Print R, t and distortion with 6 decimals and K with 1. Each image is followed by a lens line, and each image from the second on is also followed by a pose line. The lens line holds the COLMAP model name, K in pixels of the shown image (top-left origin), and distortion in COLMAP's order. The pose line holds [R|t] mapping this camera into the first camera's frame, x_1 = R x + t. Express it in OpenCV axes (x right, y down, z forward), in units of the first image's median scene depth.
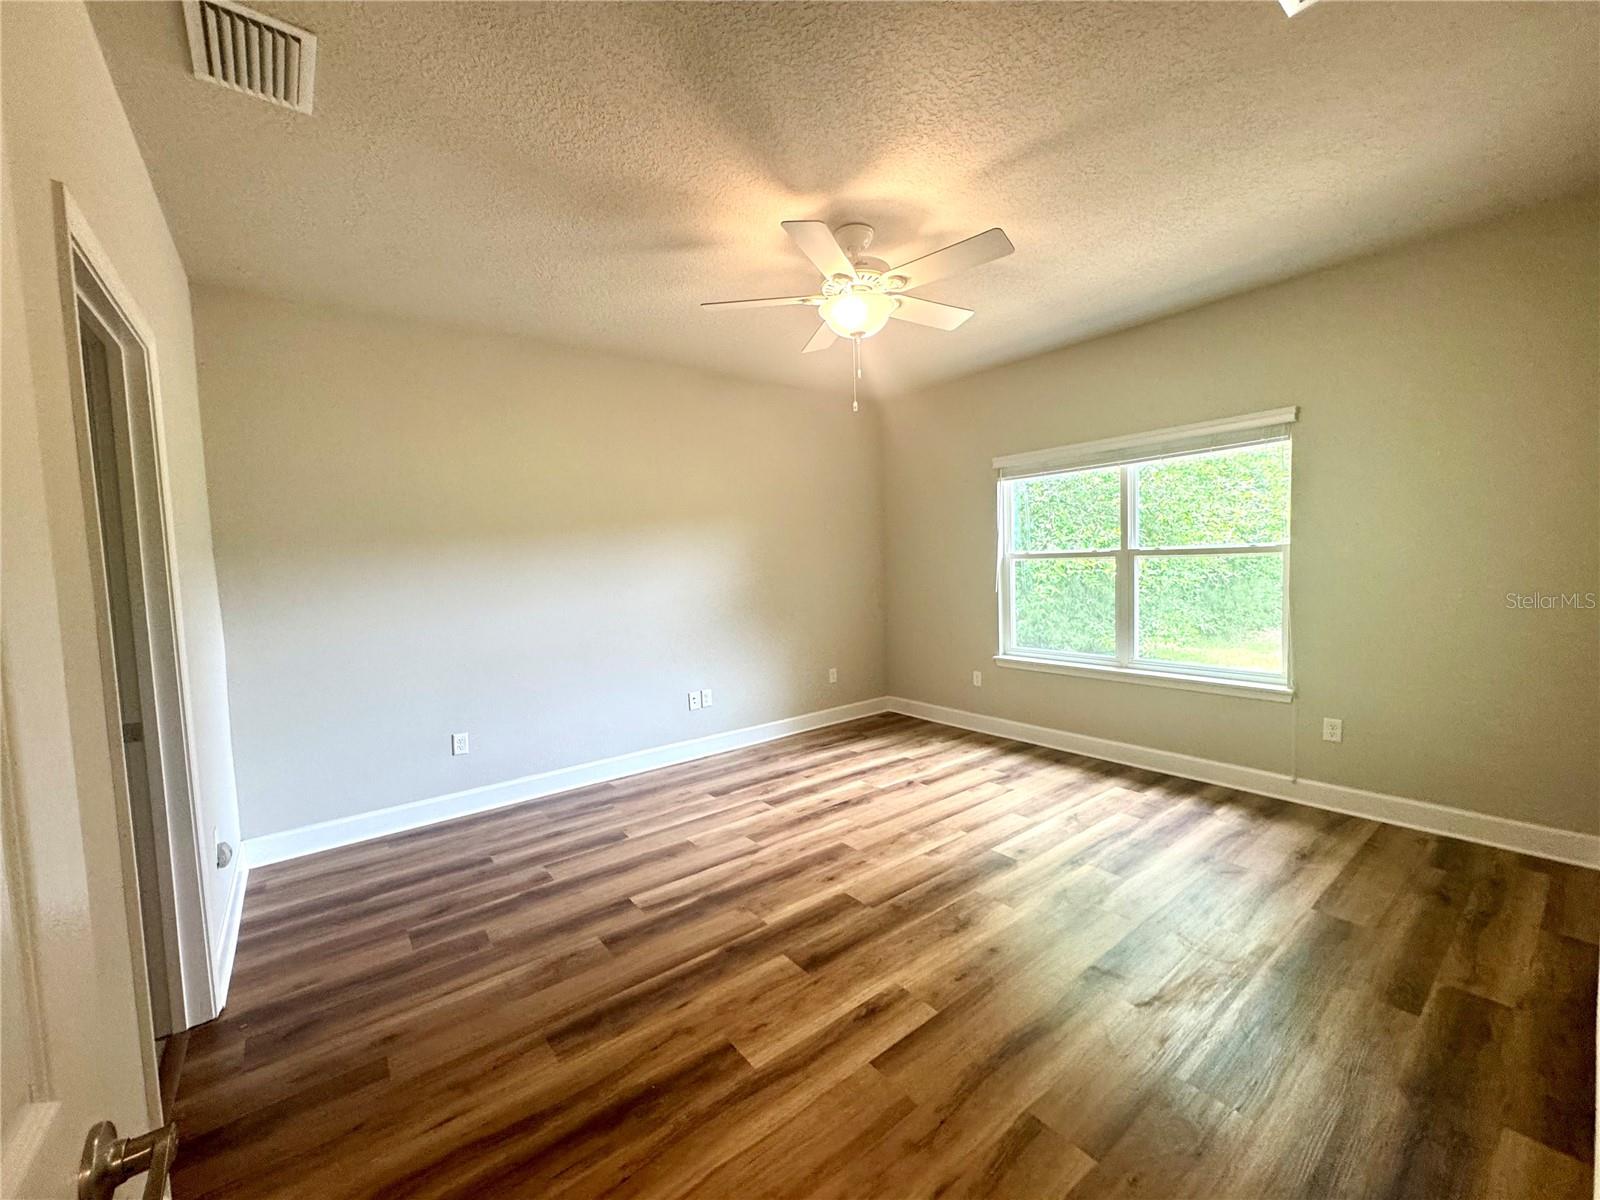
lens RADIAL K [[635.0, 0, 800.0], [0, 635.0, 600.0], [0, 0, 1]] dist [-0.000022, -0.000055]
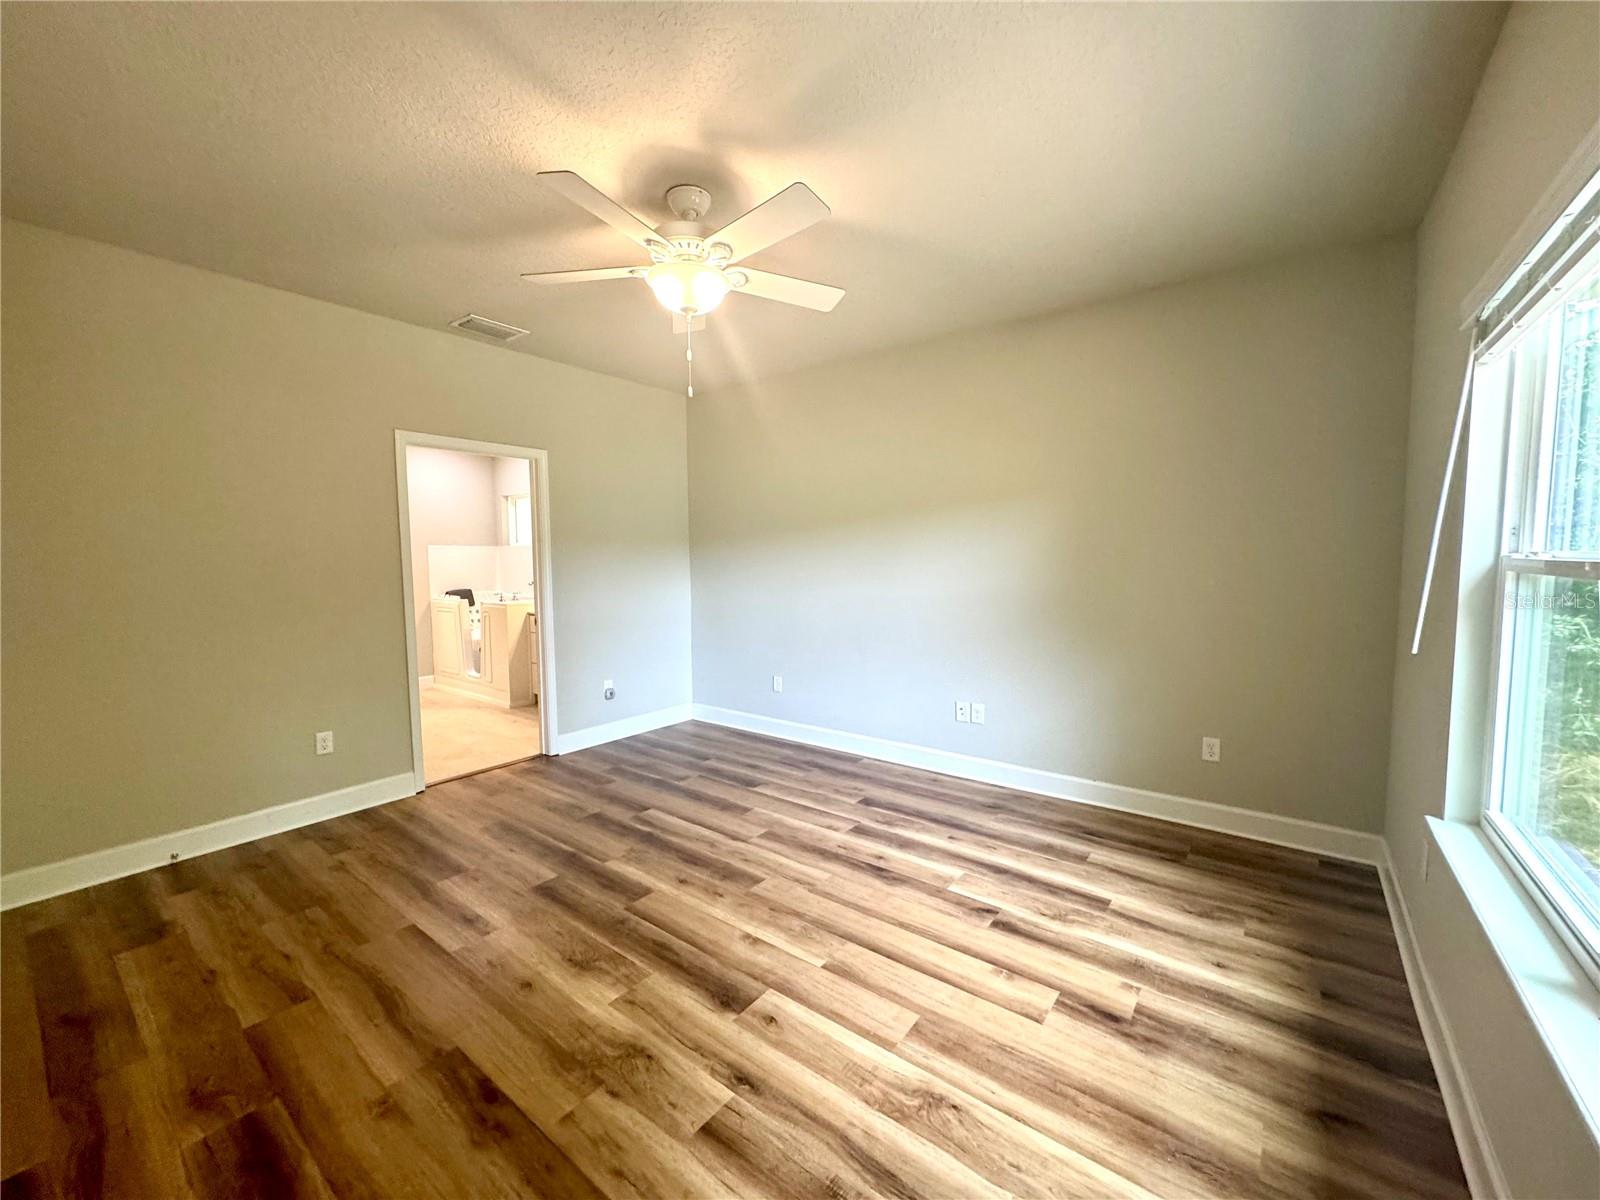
lens RADIAL K [[633.4, 0, 800.0], [0, 633.4, 600.0], [0, 0, 1]] dist [-0.002018, -0.000027]
pose [[0.249519, 0.097447, -0.963454, 0.745296], [-0.061273, 0.994519, 0.084720, -0.068637], [0.966429, 0.037894, 0.254123, 0.675895]]
